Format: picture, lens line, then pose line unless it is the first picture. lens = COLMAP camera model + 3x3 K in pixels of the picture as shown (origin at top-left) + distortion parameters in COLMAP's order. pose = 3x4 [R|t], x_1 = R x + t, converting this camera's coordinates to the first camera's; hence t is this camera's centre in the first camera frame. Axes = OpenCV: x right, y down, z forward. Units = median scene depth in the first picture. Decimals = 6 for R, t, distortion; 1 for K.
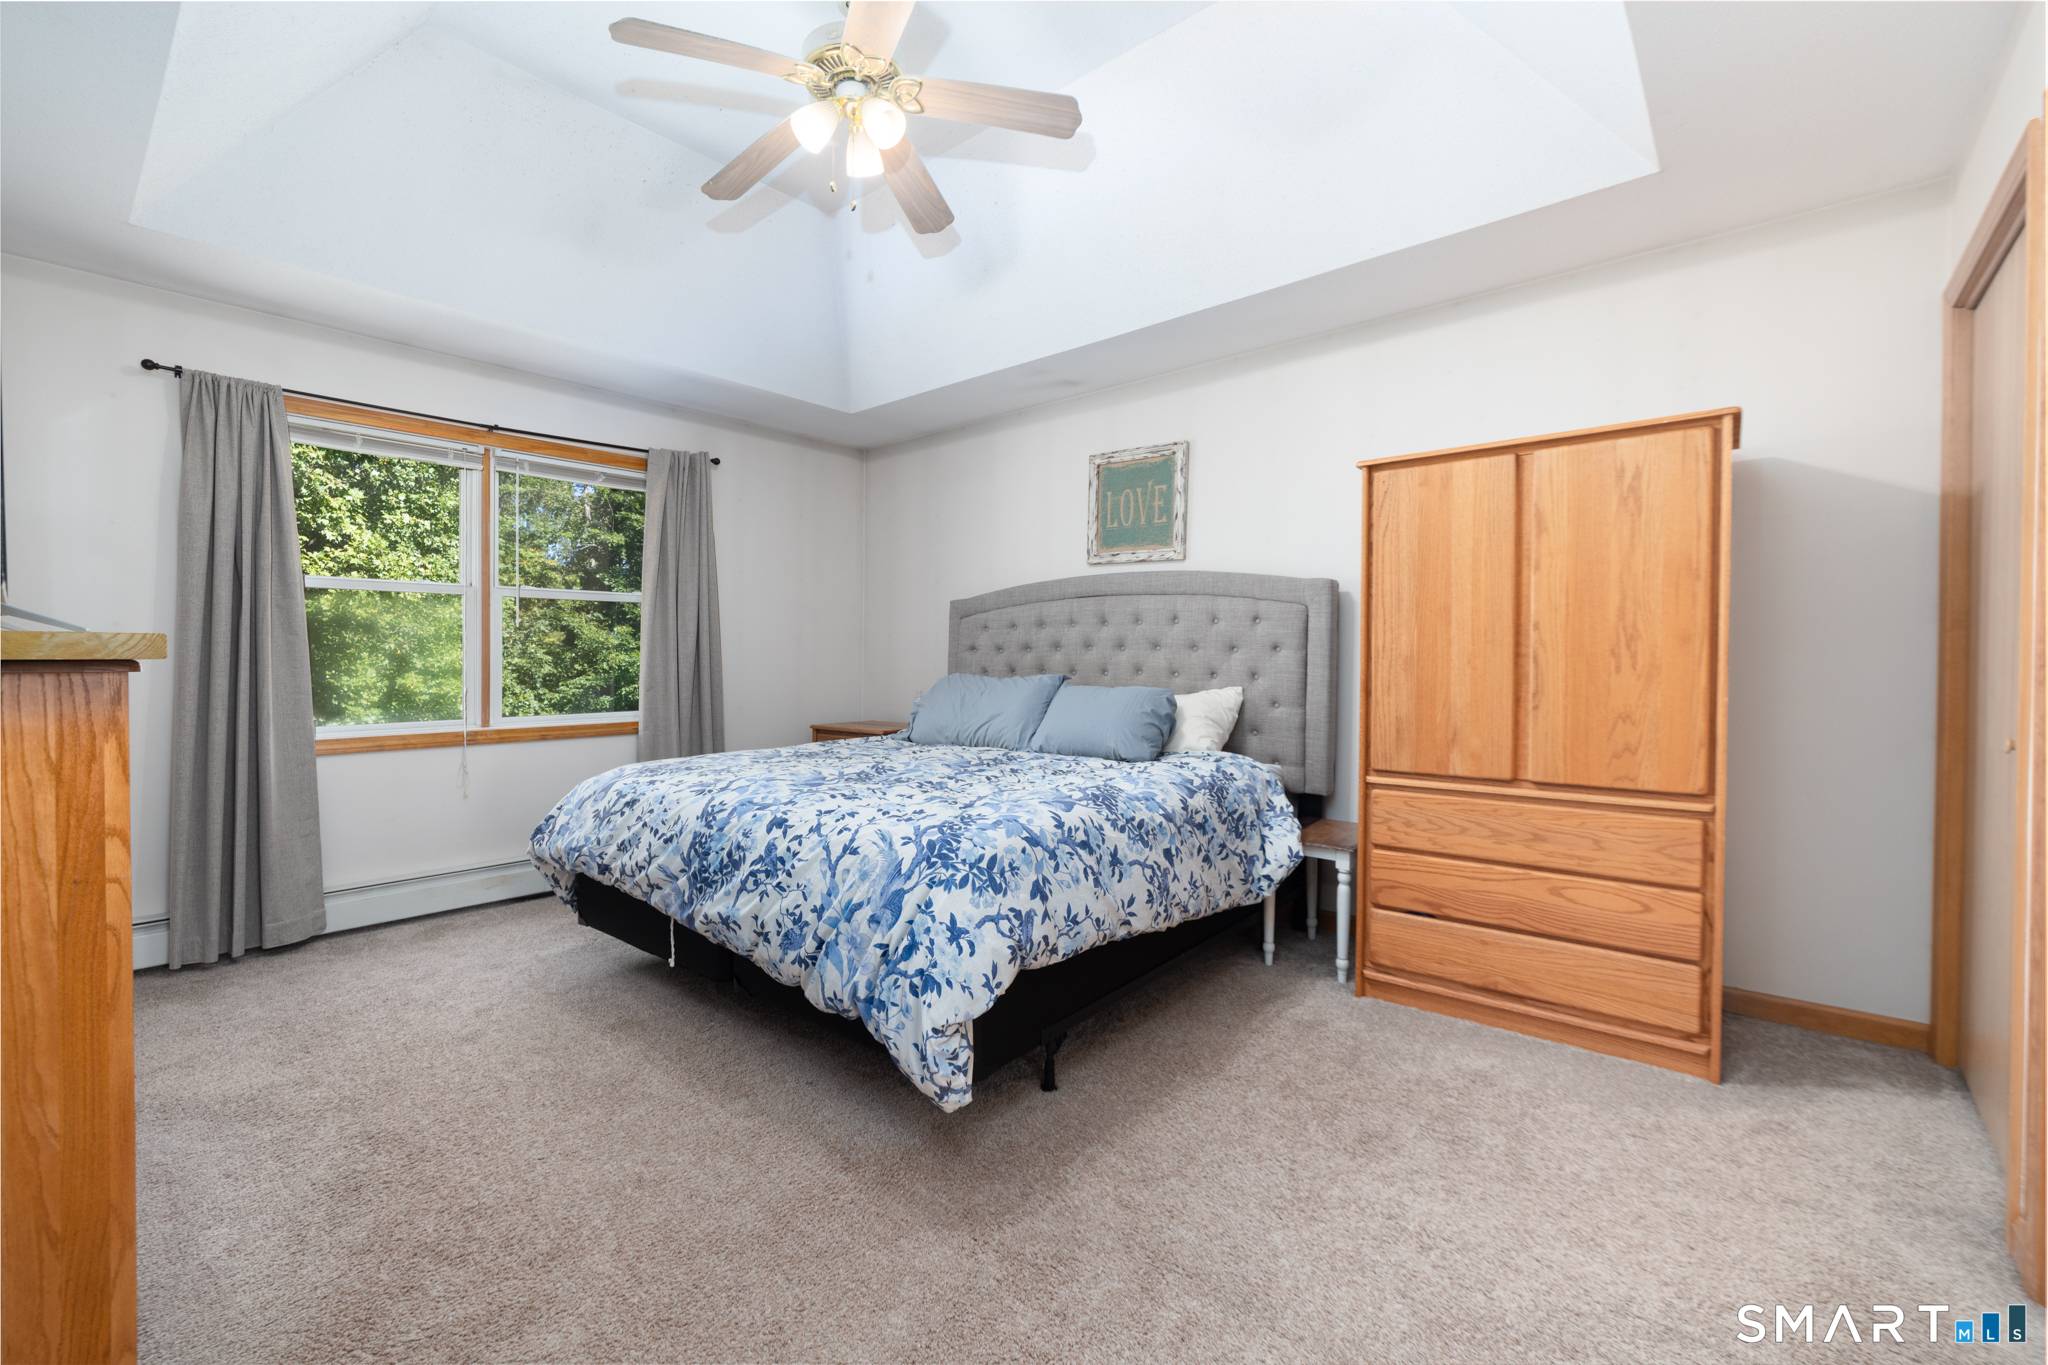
lens RADIAL K [[861.8, 0, 1000.6], [0, 861.8, 657.6], [0, 0, 1]] dist [0.000161, -0.000183]
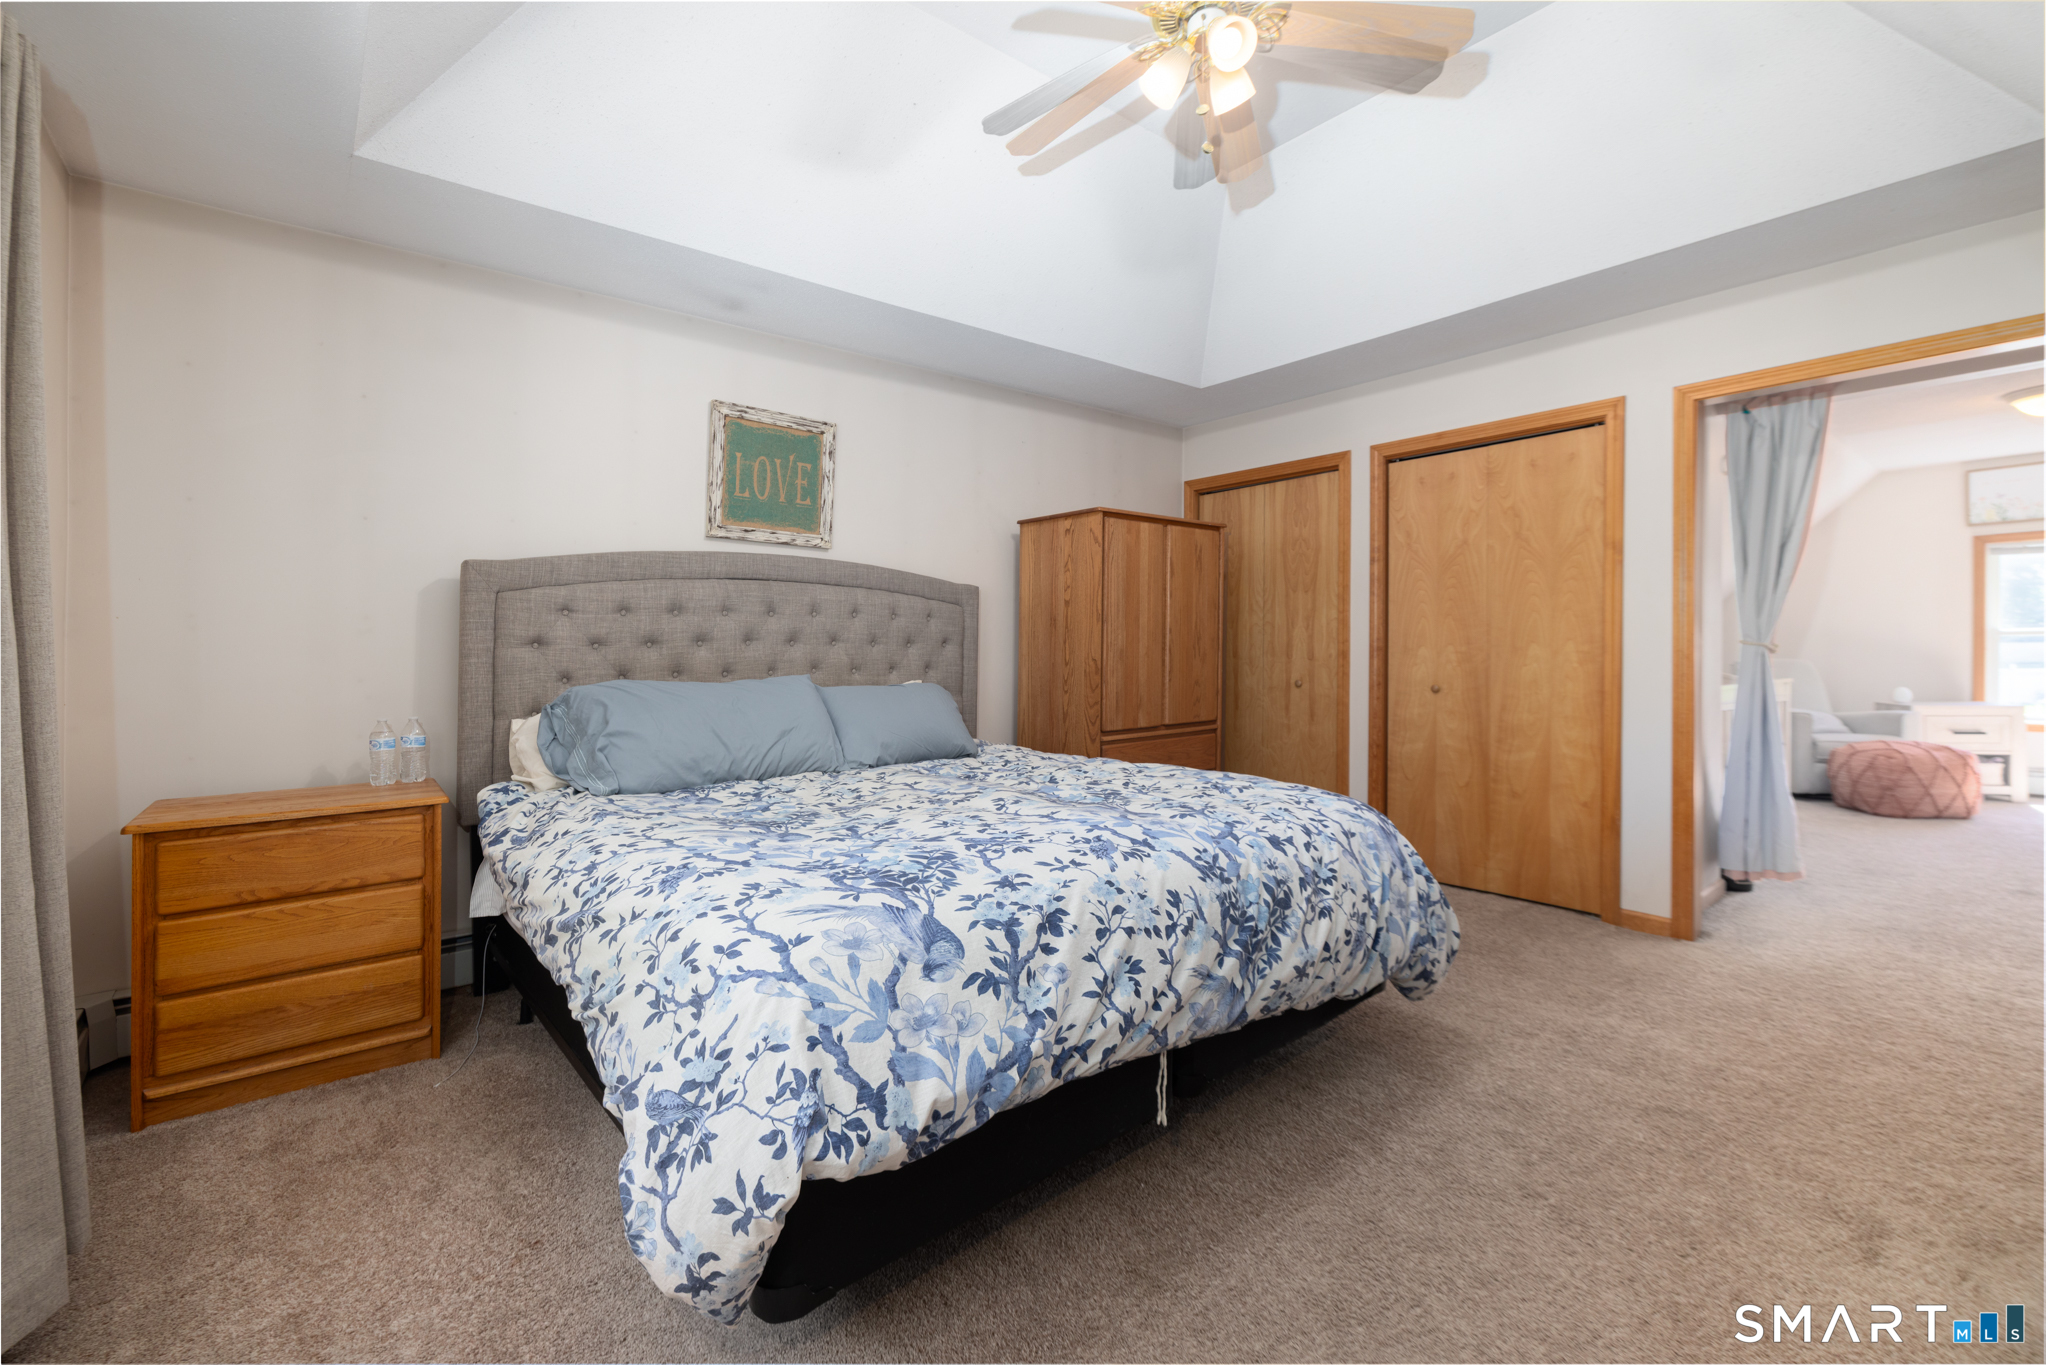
lens RADIAL K [[863.8, 0, 980.2], [0, 863.8, 654.3], [0, 0, 1]] dist [-0.001854, -0.000382]
pose [[0.185627, -0.007340, 0.982593, -0.686506], [0.009018, 0.999943, 0.005766, -0.002649], [-0.982579, 0.007791, 0.185682, 0.664292]]
